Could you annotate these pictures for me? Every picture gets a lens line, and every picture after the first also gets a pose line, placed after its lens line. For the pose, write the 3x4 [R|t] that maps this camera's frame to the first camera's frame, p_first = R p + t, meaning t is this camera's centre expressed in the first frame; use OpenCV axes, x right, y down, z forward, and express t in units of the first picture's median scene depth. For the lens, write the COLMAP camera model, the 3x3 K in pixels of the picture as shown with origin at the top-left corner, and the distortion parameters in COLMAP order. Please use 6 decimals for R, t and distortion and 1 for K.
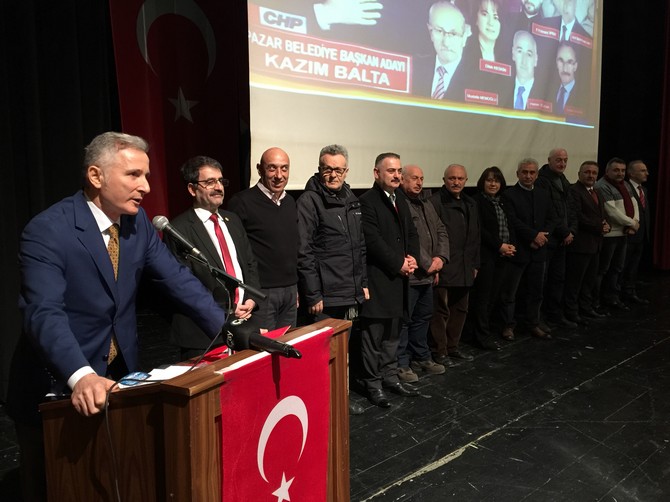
lens RADIAL K [[598.8, 0, 335.0], [0, 598.8, 251.0], [0, 0, 1]] dist [-0.002000, 0.008104]
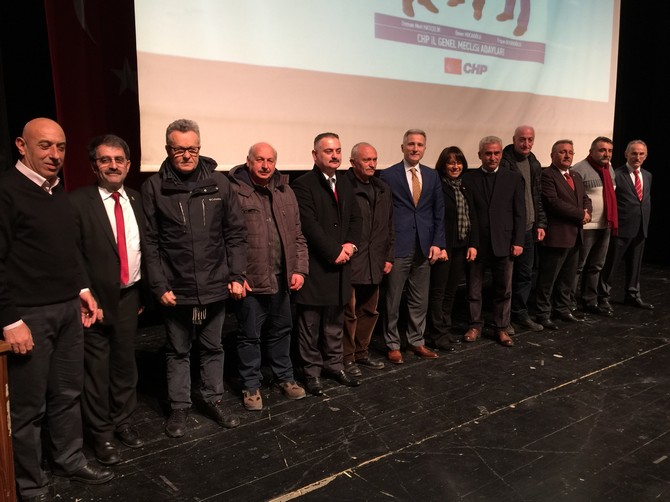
lens RADIAL K [[634.0, 0, 335.3], [0, 634.0, 235.1], [0, 0, 1]] dist [0.051632, -0.004567]
pose [[0.997318, 0.016572, -0.071285, 0.182833], [-0.016496, 0.999863, 0.001658, -0.010513], [0.071303, -0.000478, 0.997455, 0.061776]]
